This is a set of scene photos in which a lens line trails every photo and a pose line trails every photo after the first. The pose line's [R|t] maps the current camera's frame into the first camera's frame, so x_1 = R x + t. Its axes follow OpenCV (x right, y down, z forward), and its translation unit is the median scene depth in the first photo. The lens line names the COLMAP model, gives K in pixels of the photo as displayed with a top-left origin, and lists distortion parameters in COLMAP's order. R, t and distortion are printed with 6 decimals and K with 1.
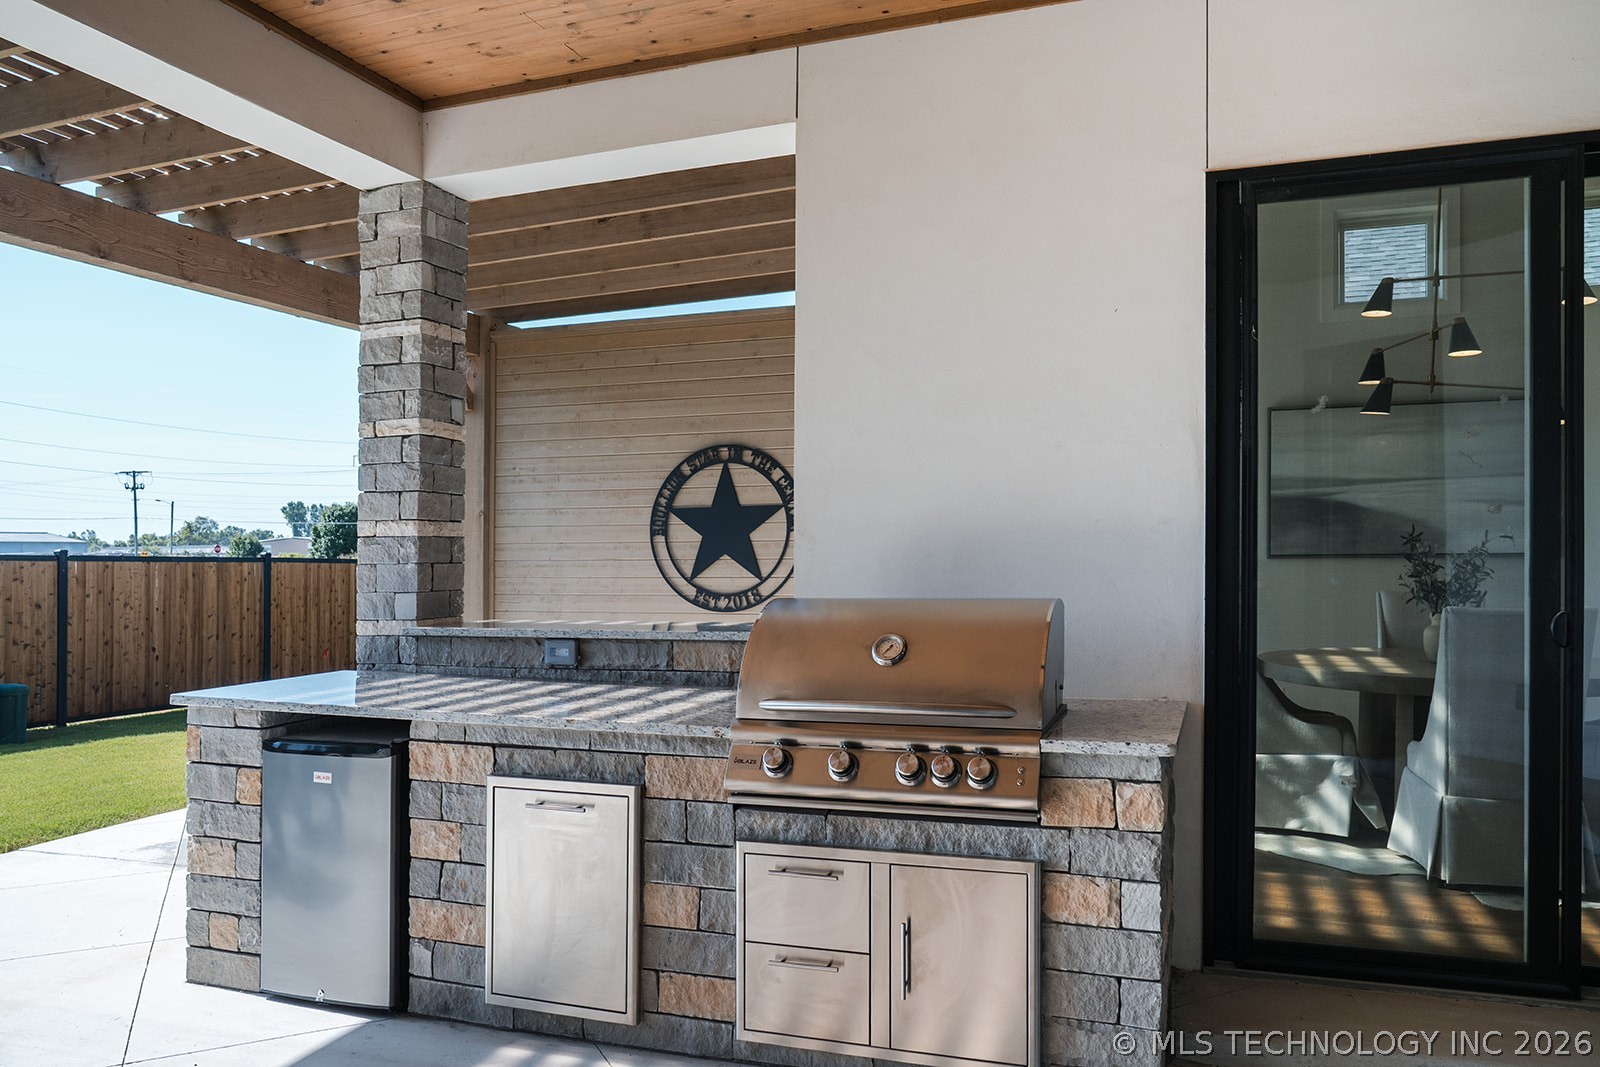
lens RADIAL K [[1206.6, 0, 855.8], [0, 1206.6, 536.0], [0, 0, 1]] dist [-0.024665, 0.005986]
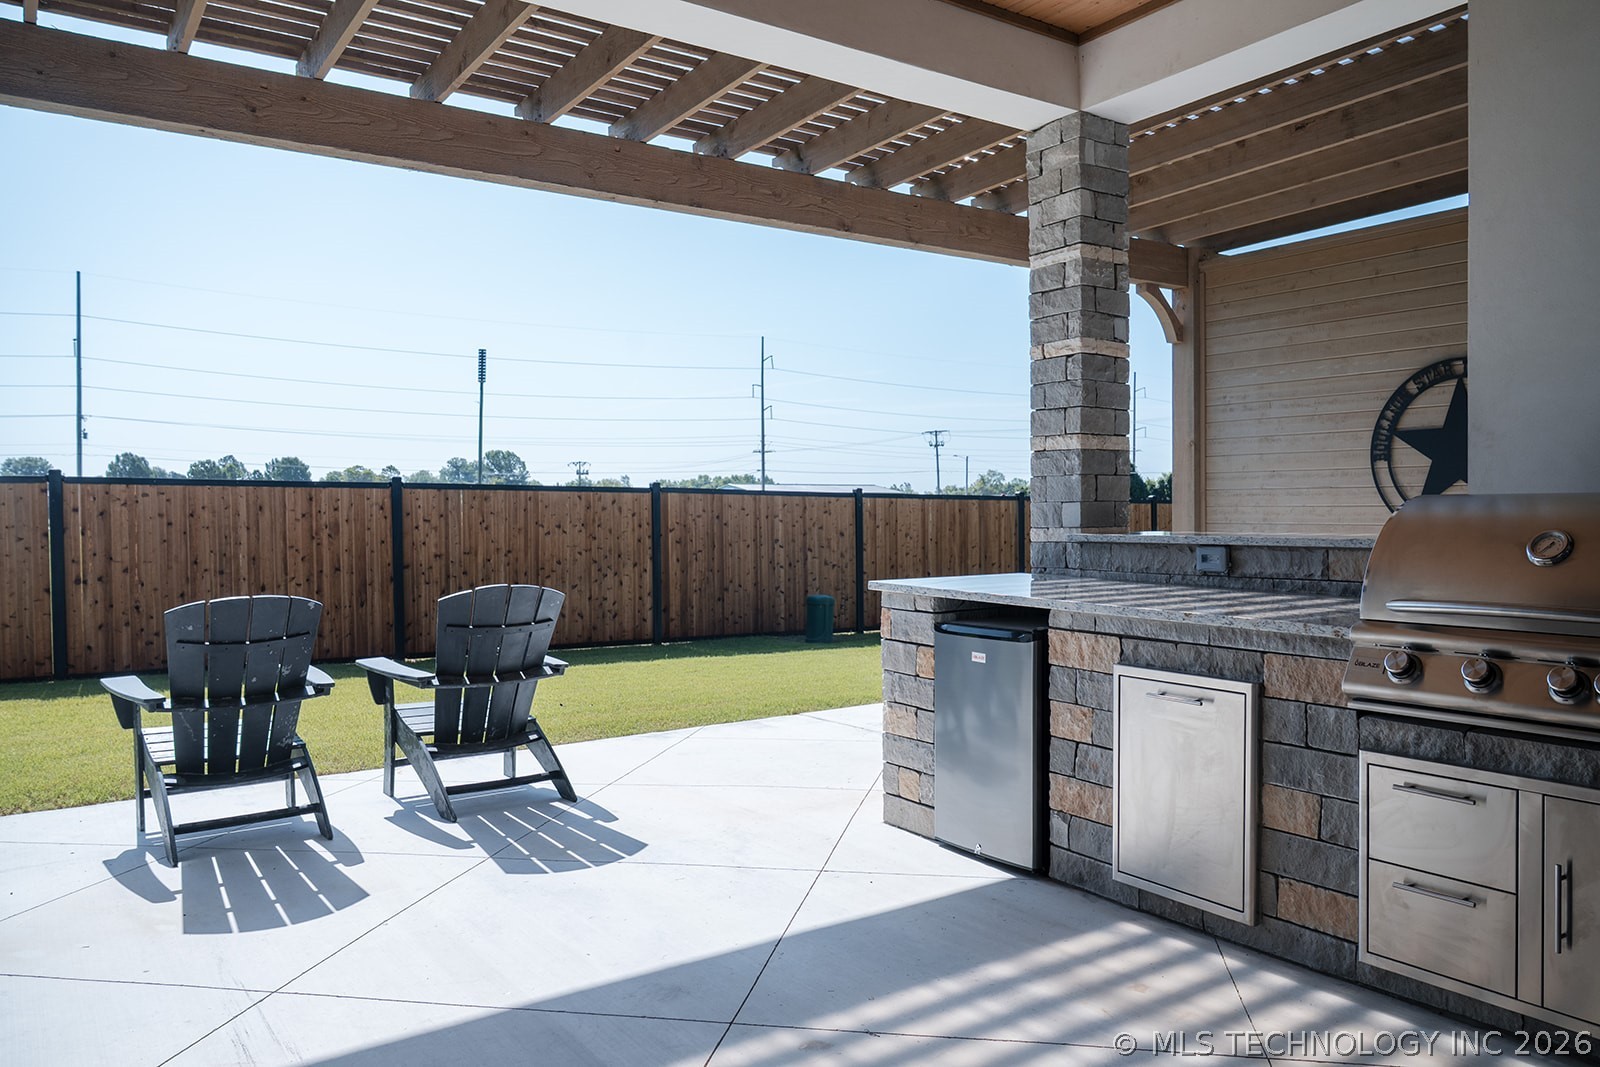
lens RADIAL K [[1206.6, 0, 855.8], [0, 1206.6, 536.0], [0, 0, 1]] dist [-0.024665, 0.005986]
pose [[0.804303, 0.004623, -0.594201, 0.111363], [0.015774, 0.999451, 0.029127, 0.043602], [0.594009, -0.032800, 0.803789, 0.021122]]
